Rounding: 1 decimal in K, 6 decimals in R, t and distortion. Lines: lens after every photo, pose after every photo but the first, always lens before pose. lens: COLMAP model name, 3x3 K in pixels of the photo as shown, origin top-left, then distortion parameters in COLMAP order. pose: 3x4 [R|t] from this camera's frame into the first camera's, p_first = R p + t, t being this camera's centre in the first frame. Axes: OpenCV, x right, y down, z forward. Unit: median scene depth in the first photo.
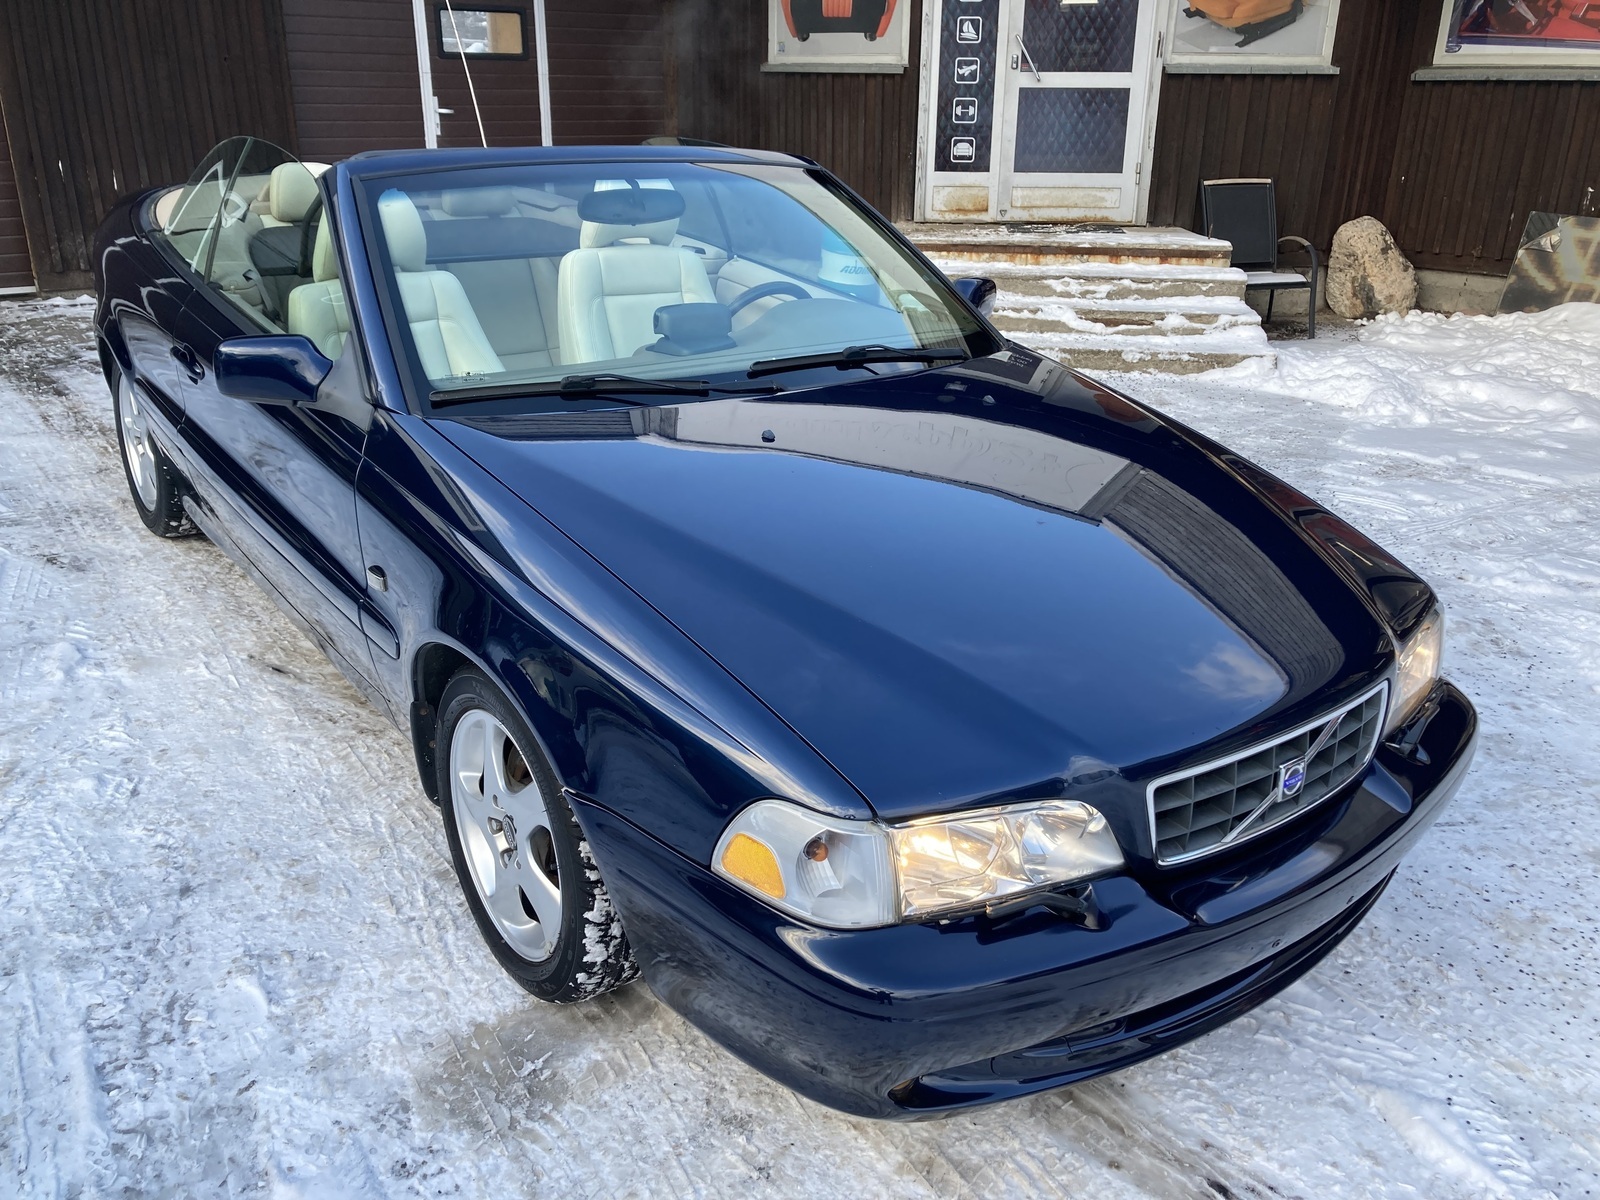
lens RADIAL K [[1304.2, 0, 800.0], [0, 1304.2, 600.0], [0, 0, 1]] dist [0.043688, 0.001510]
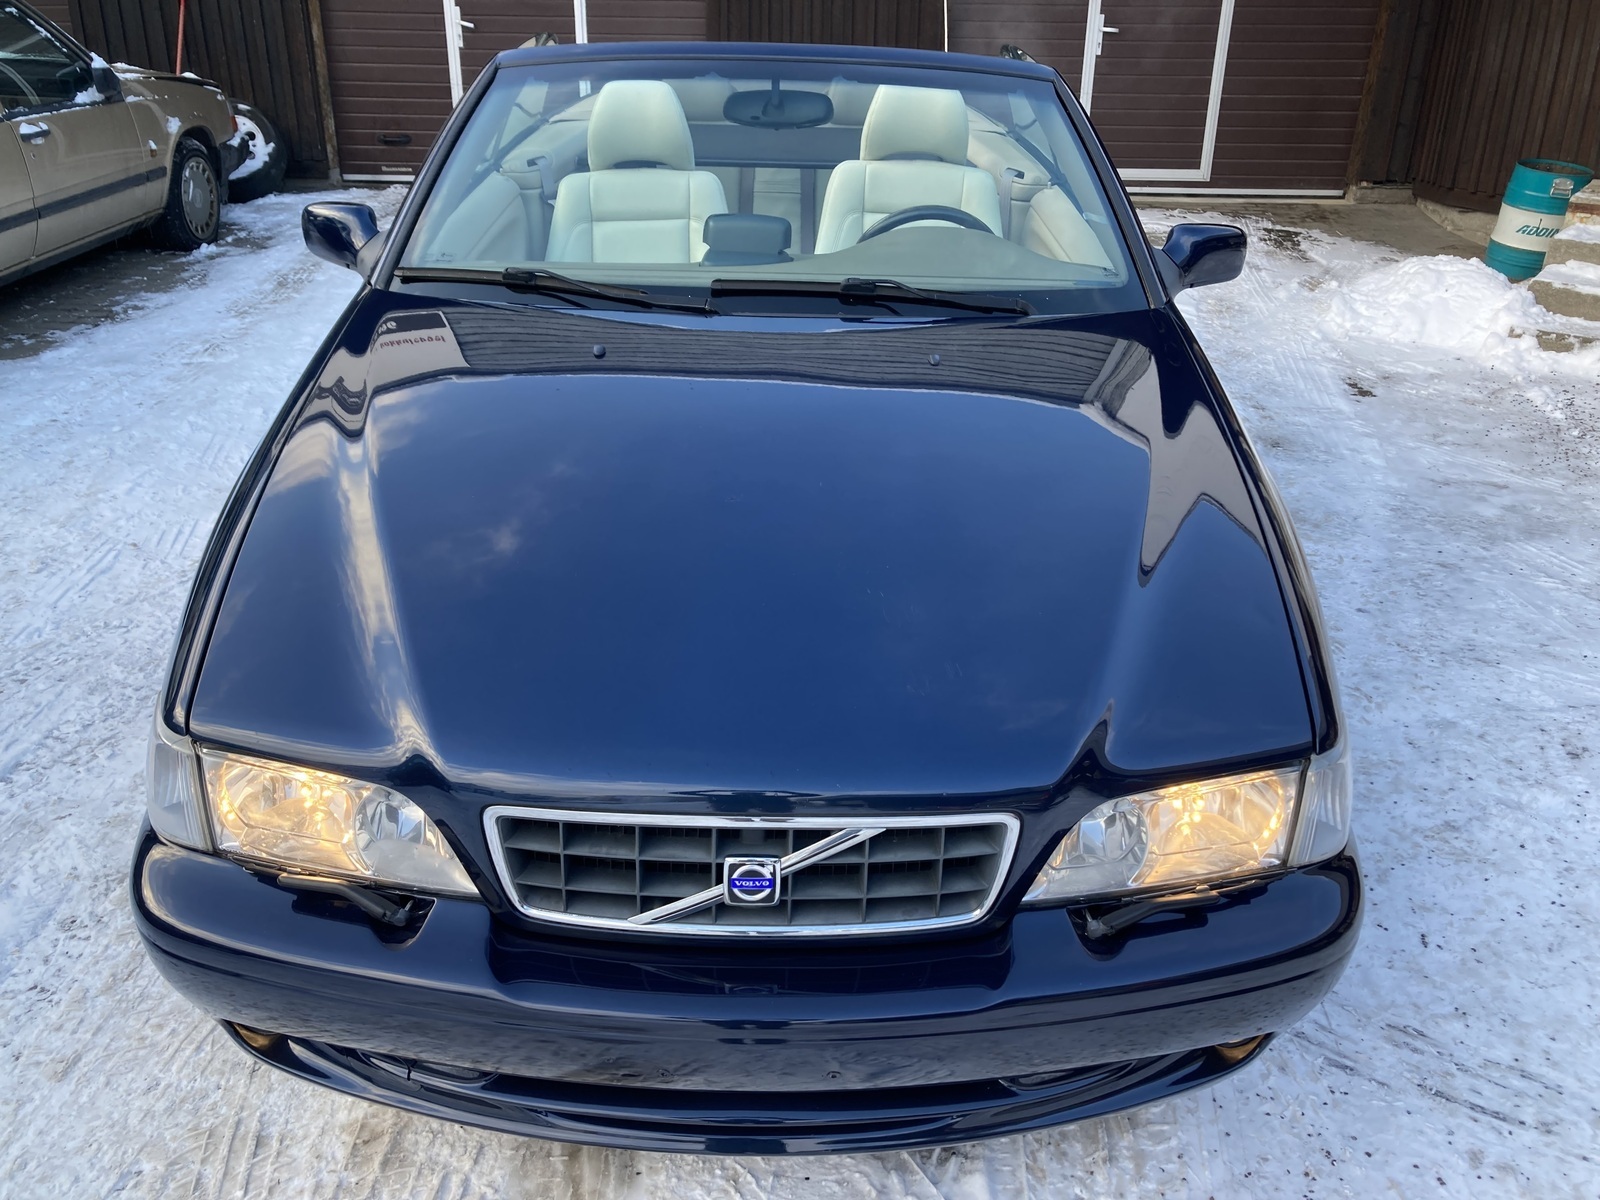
lens RADIAL K [[1315.0, 0, 800.7], [0, 1315.0, 594.7], [0, 0, 1]] dist [0.008186, 0.003707]
pose [[0.808479, 0.244165, -0.535485, 0.694766], [-0.223174, 0.969114, 0.104935, -0.098886], [0.544568, 0.034669, 0.838000, 0.345230]]
